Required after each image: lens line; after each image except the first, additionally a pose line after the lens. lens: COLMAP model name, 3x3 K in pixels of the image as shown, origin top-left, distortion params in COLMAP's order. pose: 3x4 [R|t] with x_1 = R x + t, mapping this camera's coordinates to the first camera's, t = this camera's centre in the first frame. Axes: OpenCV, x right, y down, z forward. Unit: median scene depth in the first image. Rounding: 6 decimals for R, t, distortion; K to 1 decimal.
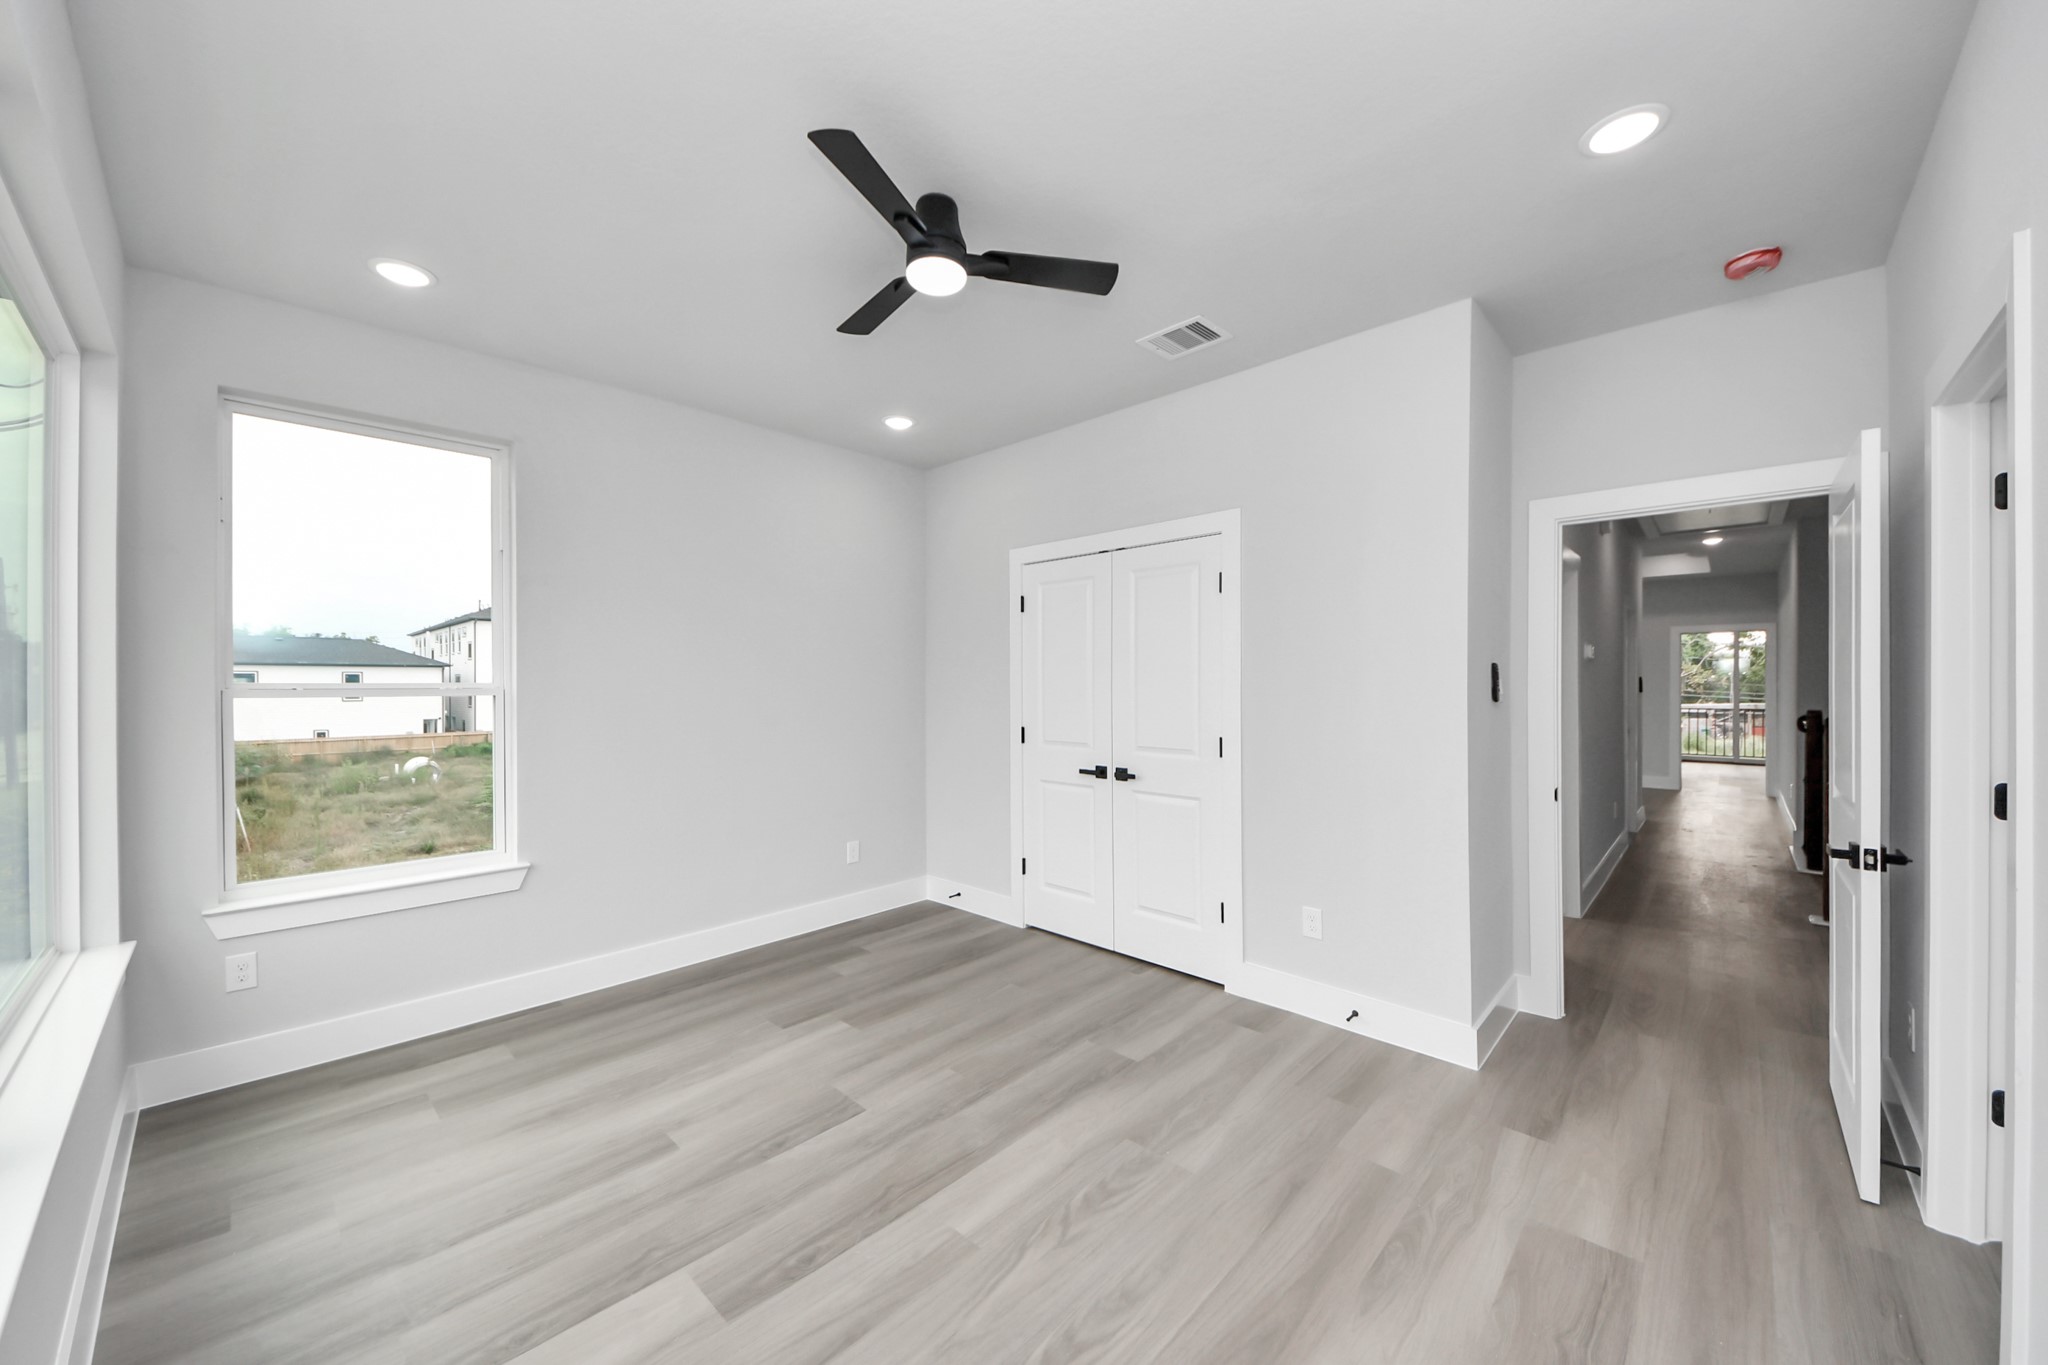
lens RADIAL K [[738.9, 0, 1030.1], [0, 738.9, 676.2], [0, 0, 1]] dist [0.048157, -0.028398]
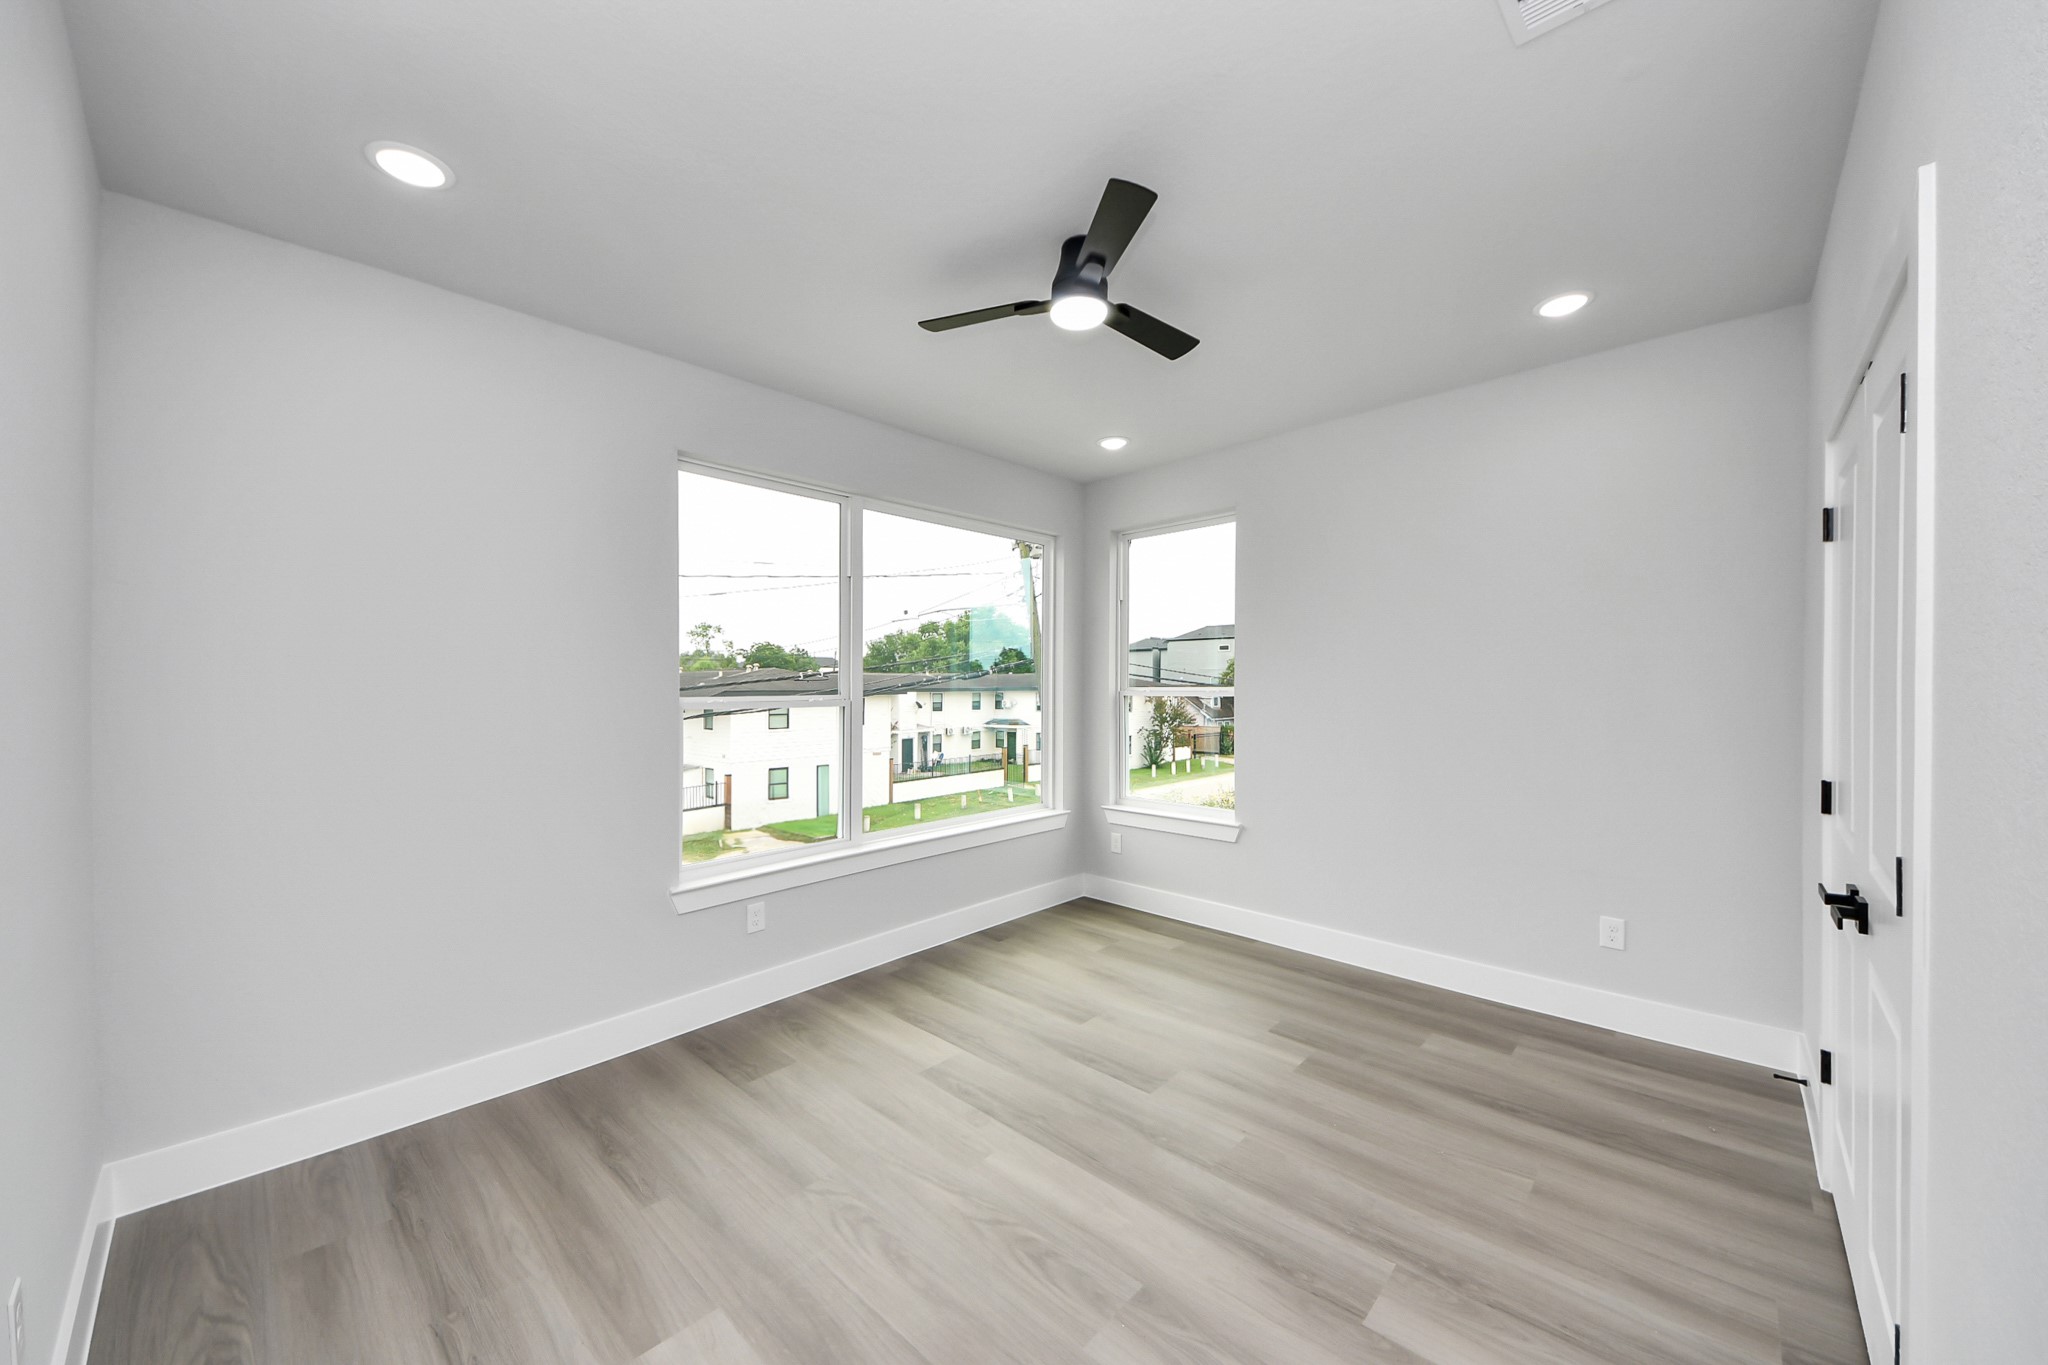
lens RADIAL K [[749.3, 0, 1020.8], [0, 749.3, 681.1], [0, 0, 1]] dist [0.064935, -0.037090]
pose [[0.000824, 0.001295, -0.999999, 0.749458], [0.016828, 0.999858, 0.001308, -0.011722], [0.999858, -0.016829, 0.000802, 0.713997]]
